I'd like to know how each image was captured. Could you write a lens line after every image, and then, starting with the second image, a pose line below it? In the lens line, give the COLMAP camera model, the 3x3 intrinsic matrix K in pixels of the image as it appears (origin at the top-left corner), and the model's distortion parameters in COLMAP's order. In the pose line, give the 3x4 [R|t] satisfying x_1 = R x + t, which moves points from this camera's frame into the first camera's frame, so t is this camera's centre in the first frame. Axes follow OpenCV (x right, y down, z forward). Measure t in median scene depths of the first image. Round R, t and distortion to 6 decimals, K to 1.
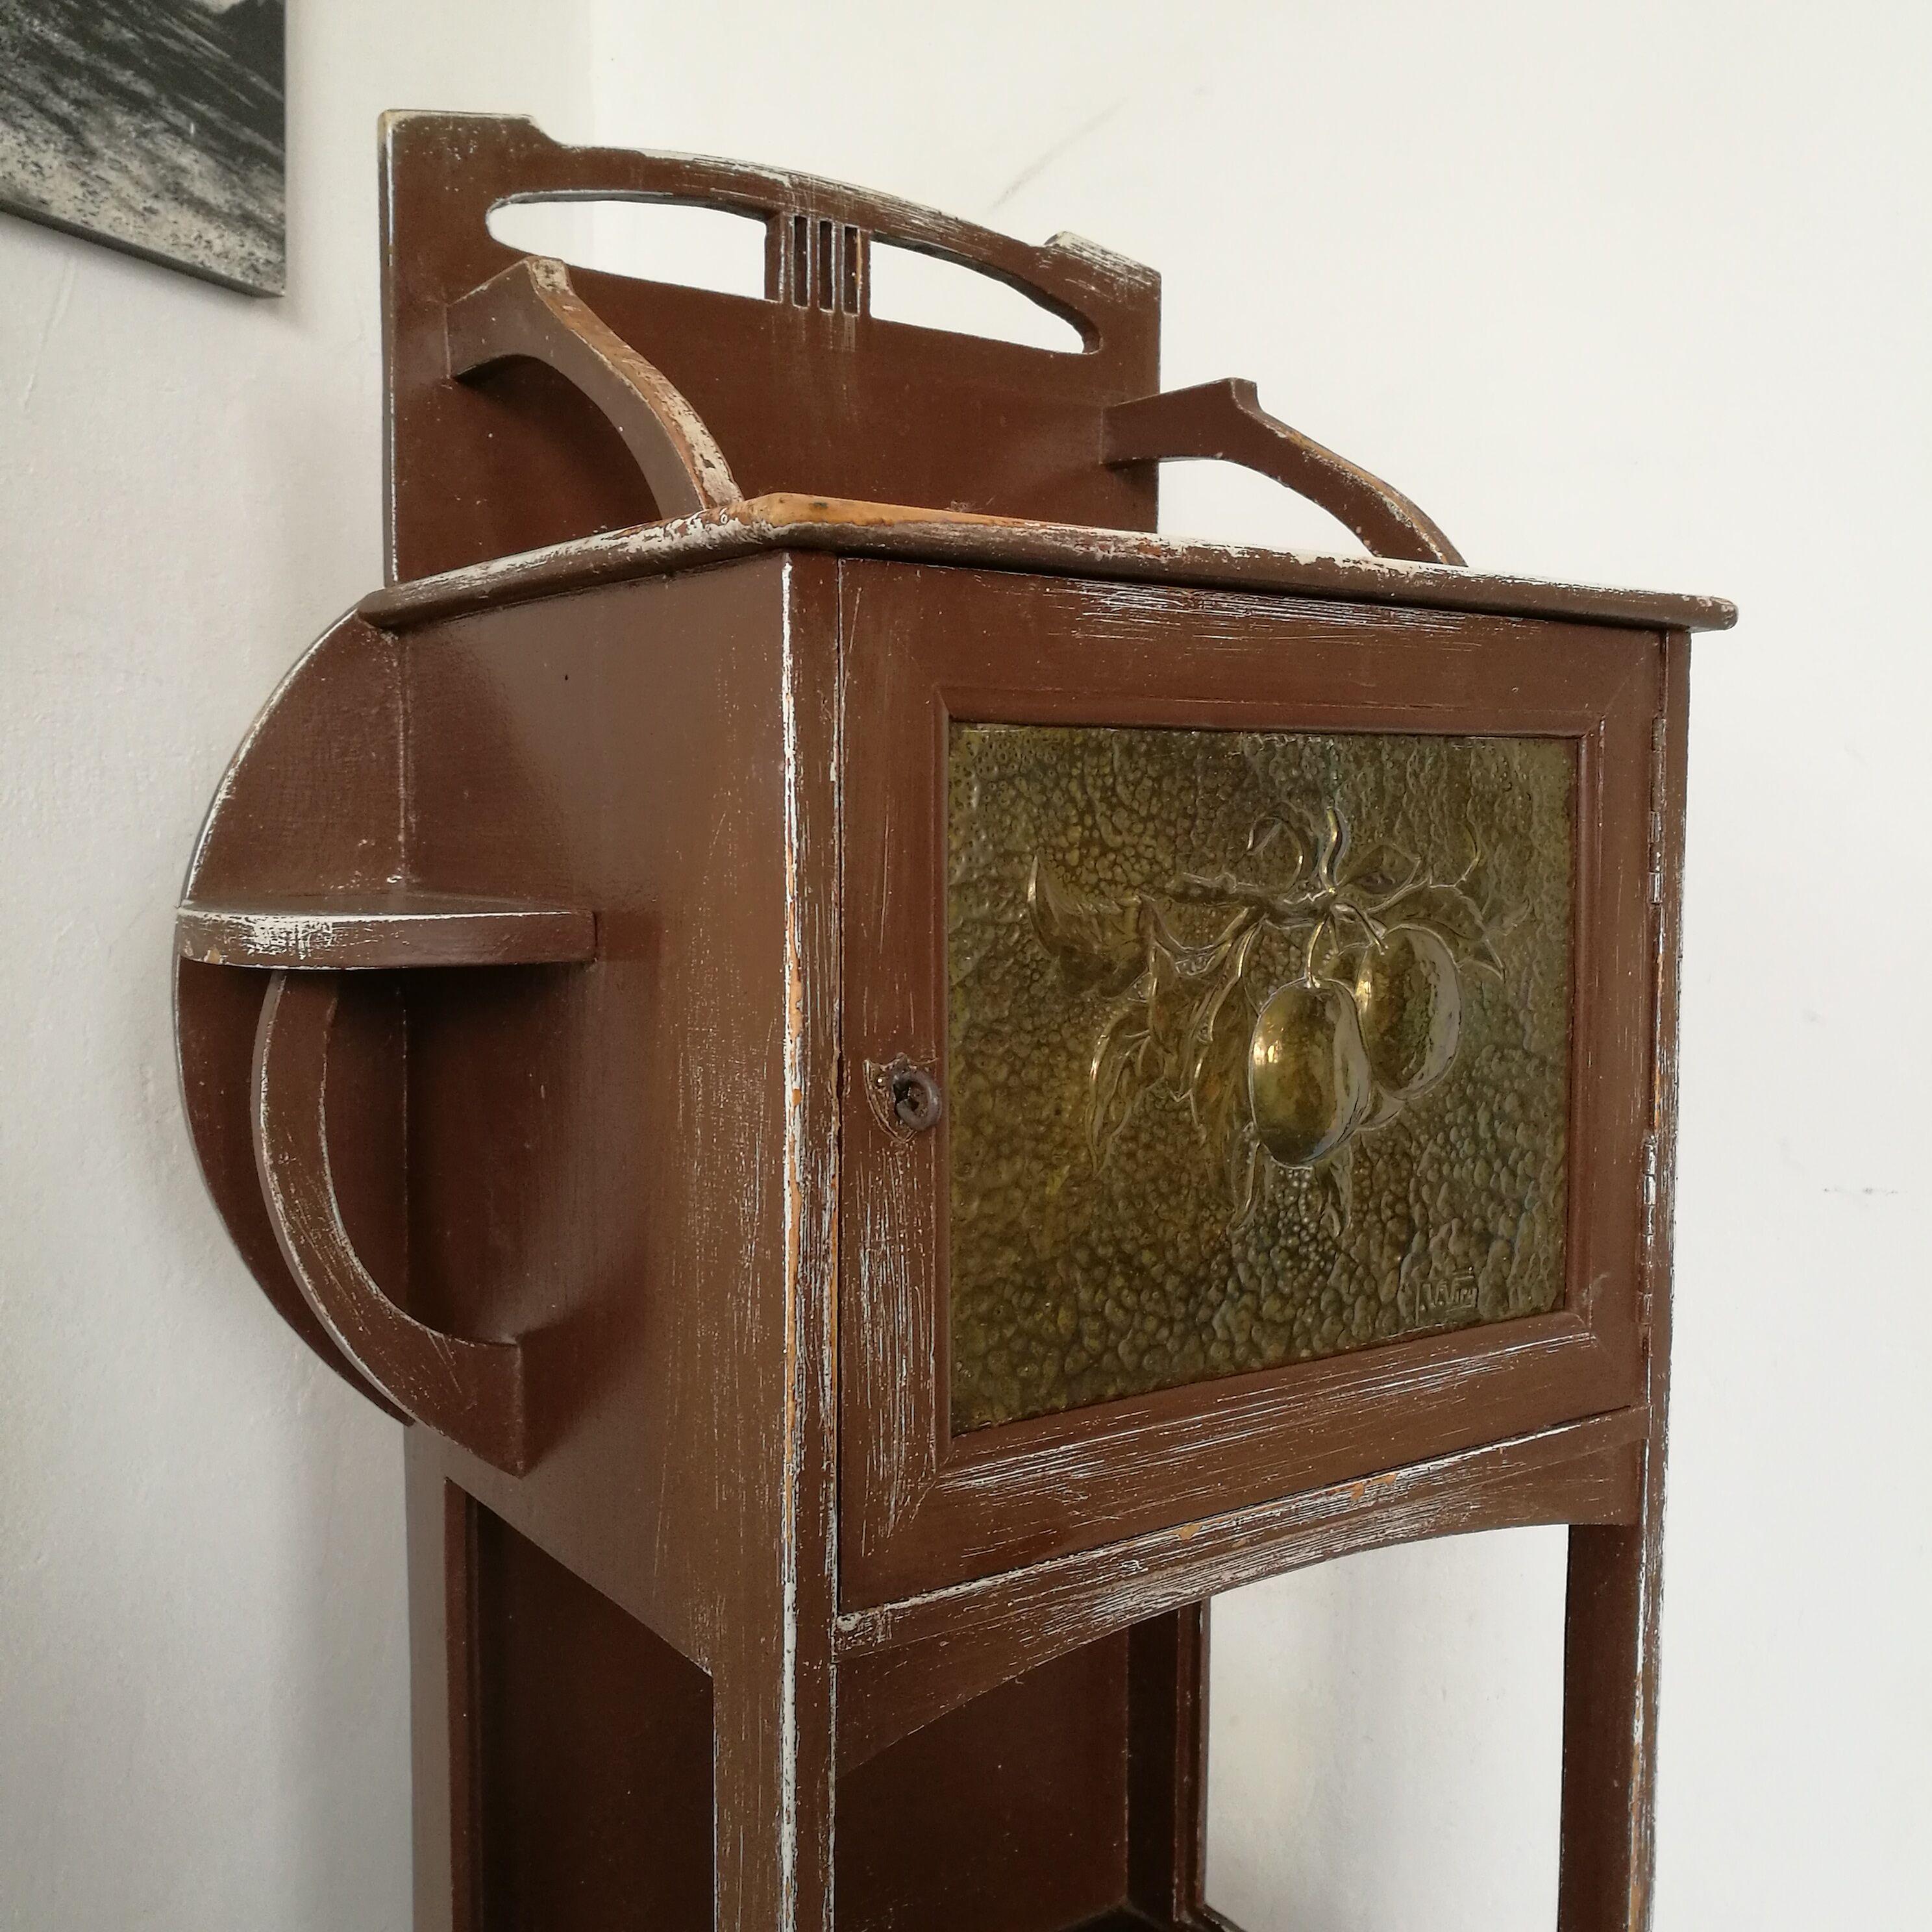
lens RADIAL K [[1969.0, 0, 968.1], [0, 1969.0, 954.8], [0, 0, 1]] dist [0.173527, -0.542531]
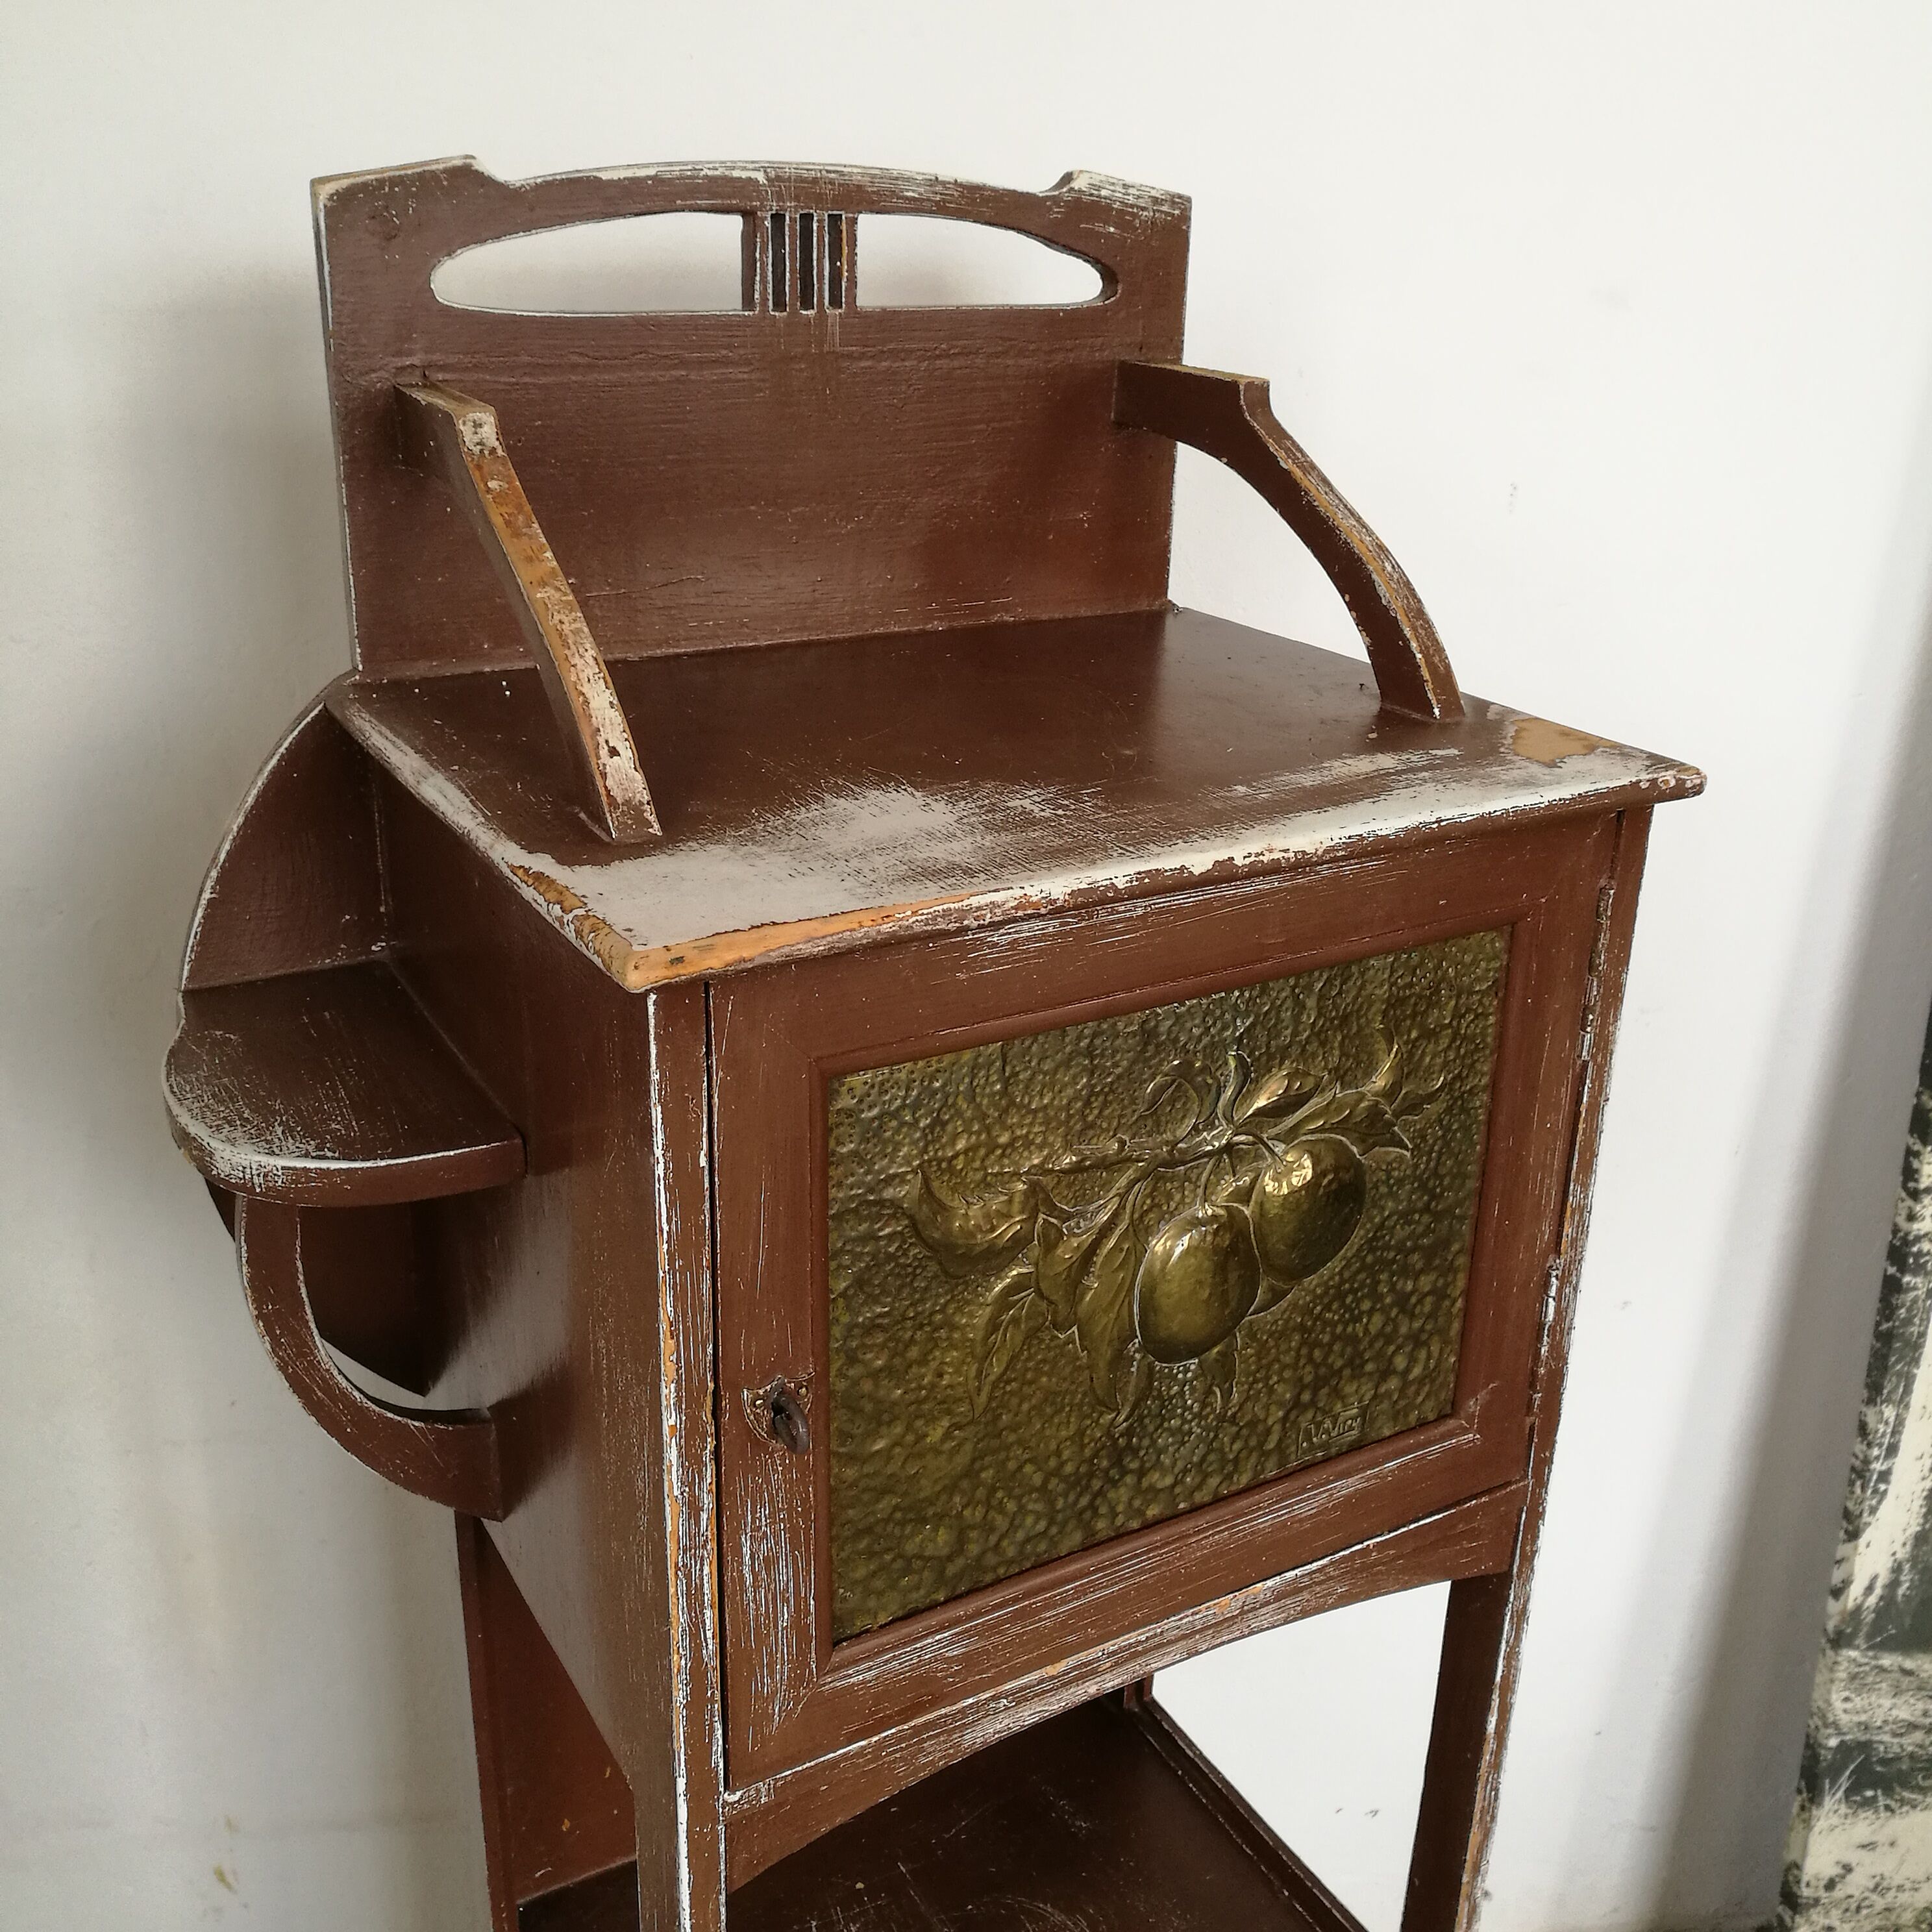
lens RADIAL K [[2020.8, 0, 966.0], [0, 2020.8, 966.0], [0, 0, 1]] dist [0.016201, -0.074078]
pose [[0.995760, 0.048860, -0.077941, 0.124133], [-0.022791, 0.951900, 0.305560, -0.431144], [0.089122, -0.302488, 0.948978, 0.010436]]
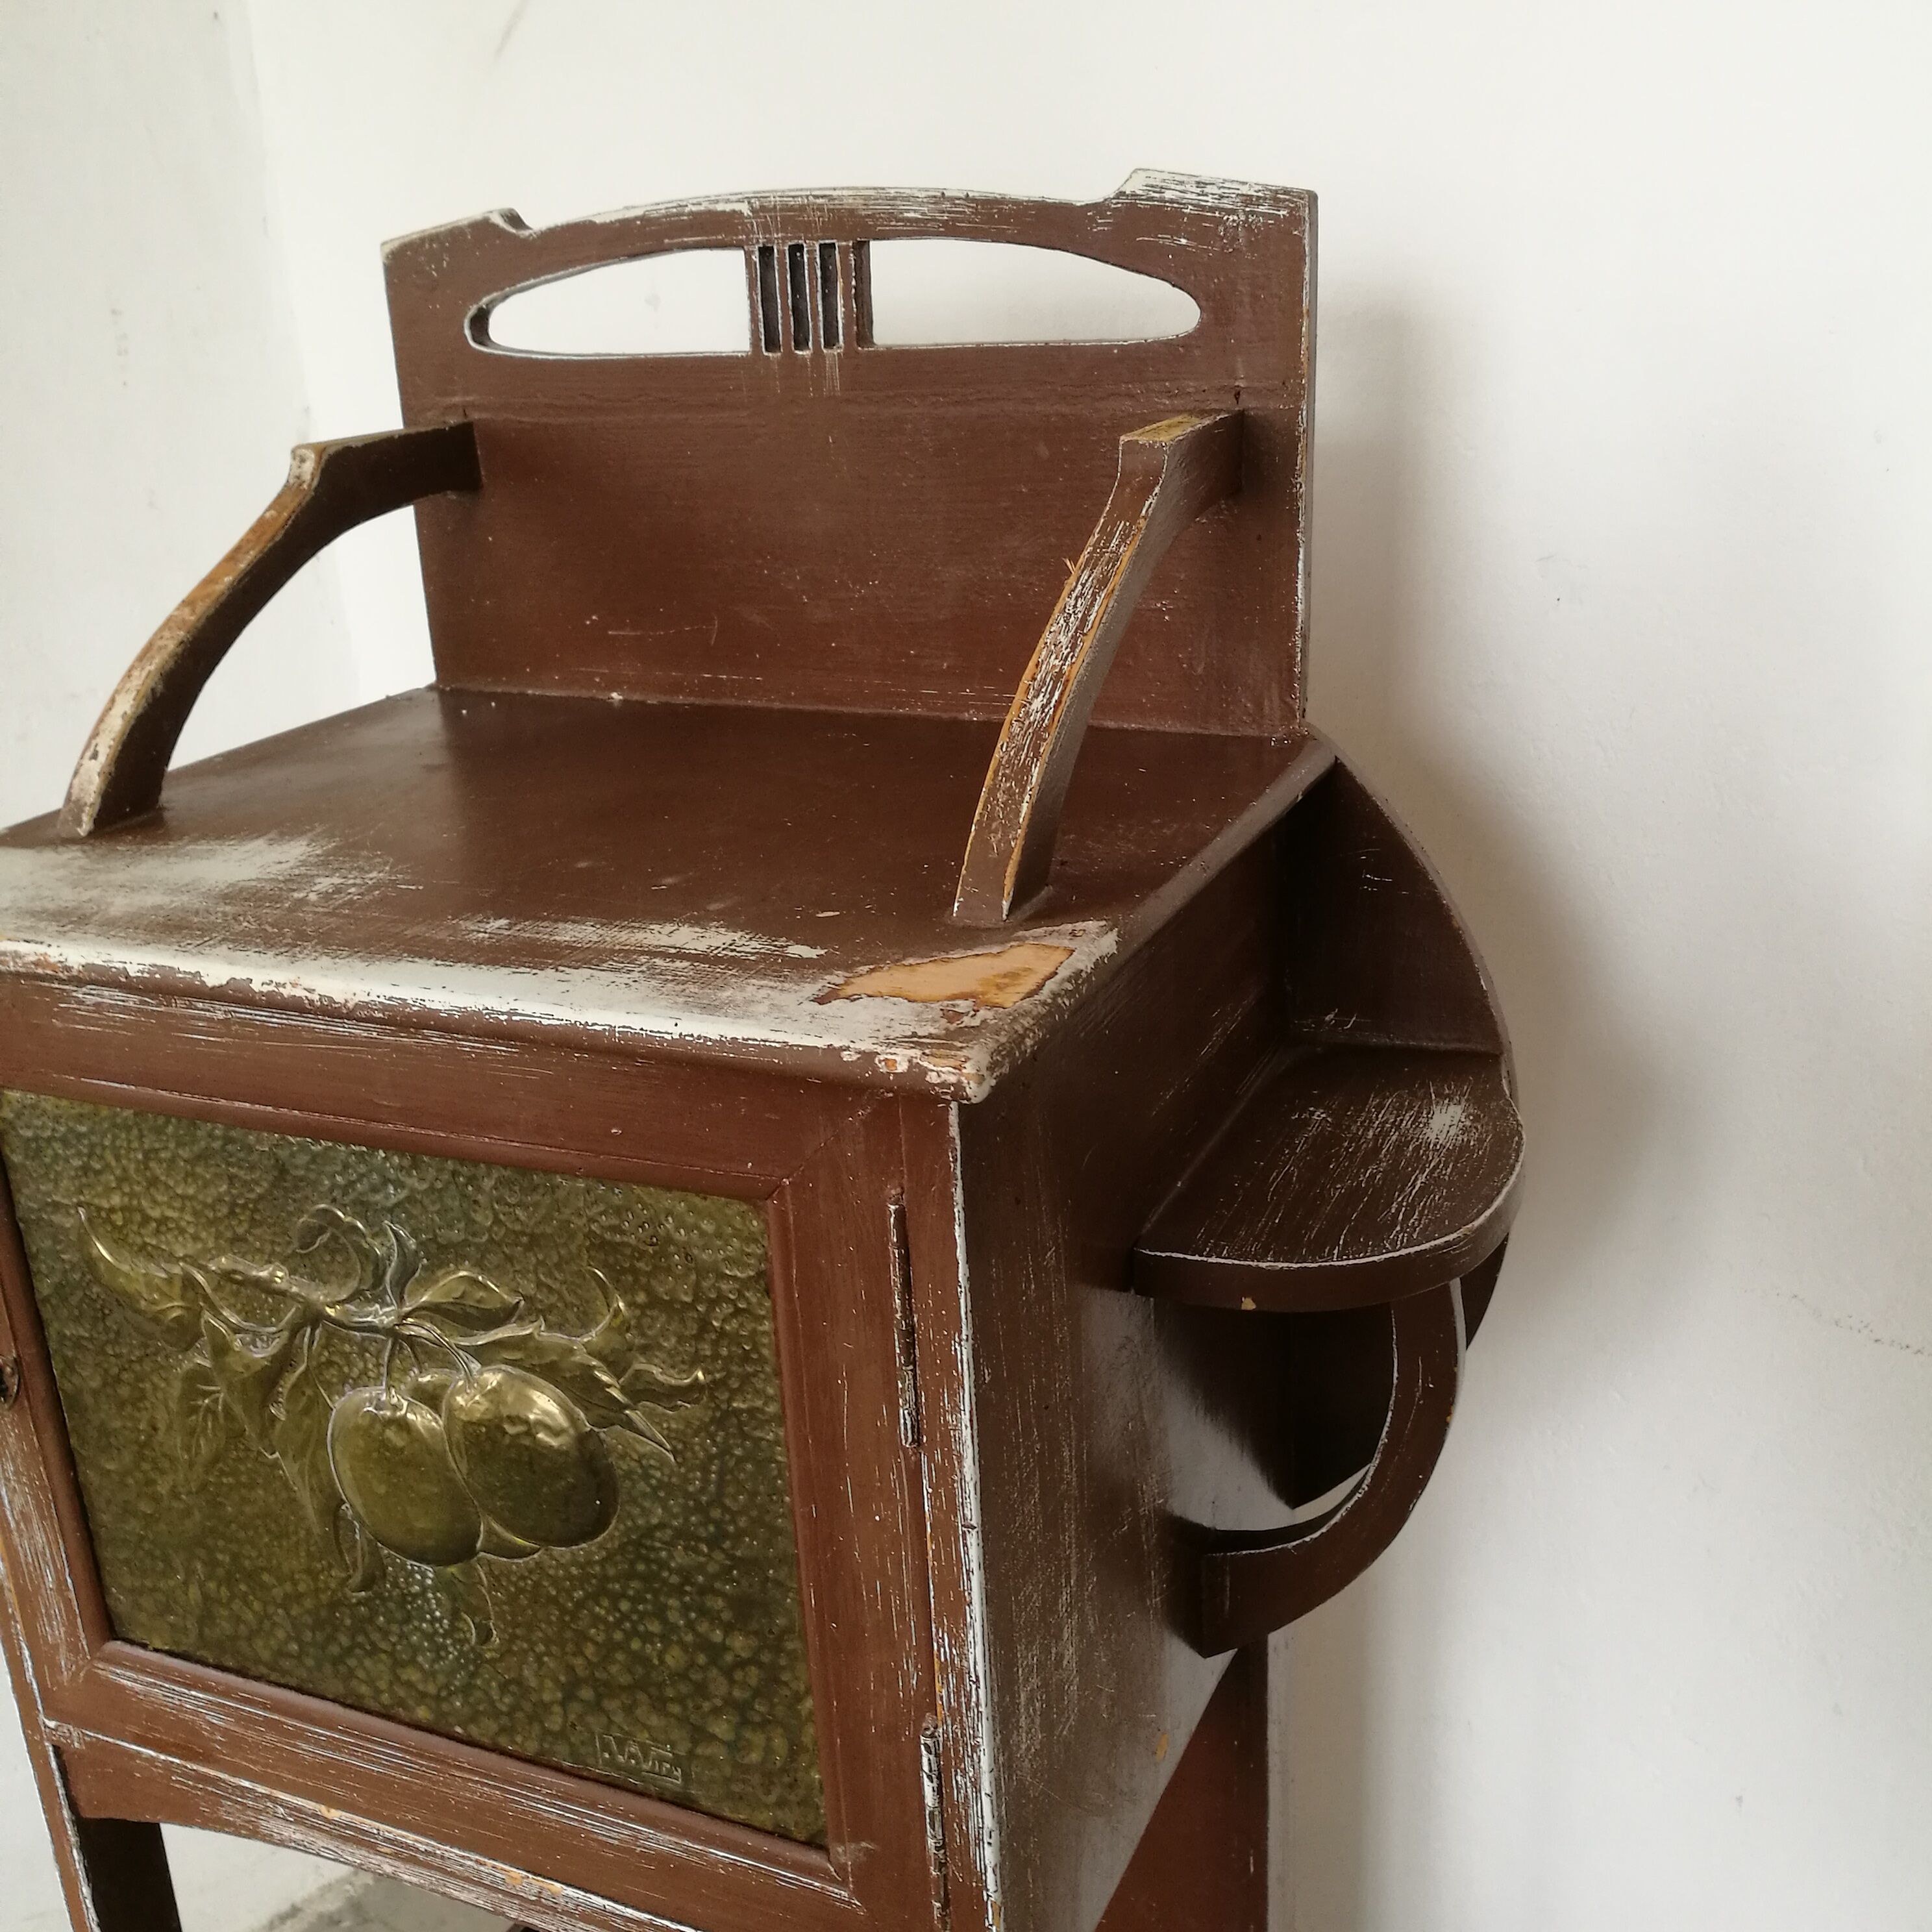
lens RADIAL K [[1999.1, 0, 986.3], [0, 1999.1, 967.9], [0, 0, 1]] dist [0.070310, -0.259115]
pose [[0.514948, 0.262733, -0.815965, 0.995872], [-0.007236, 0.953171, 0.302346, -0.444228], [0.857191, -0.149788, 0.492735, 0.804617]]
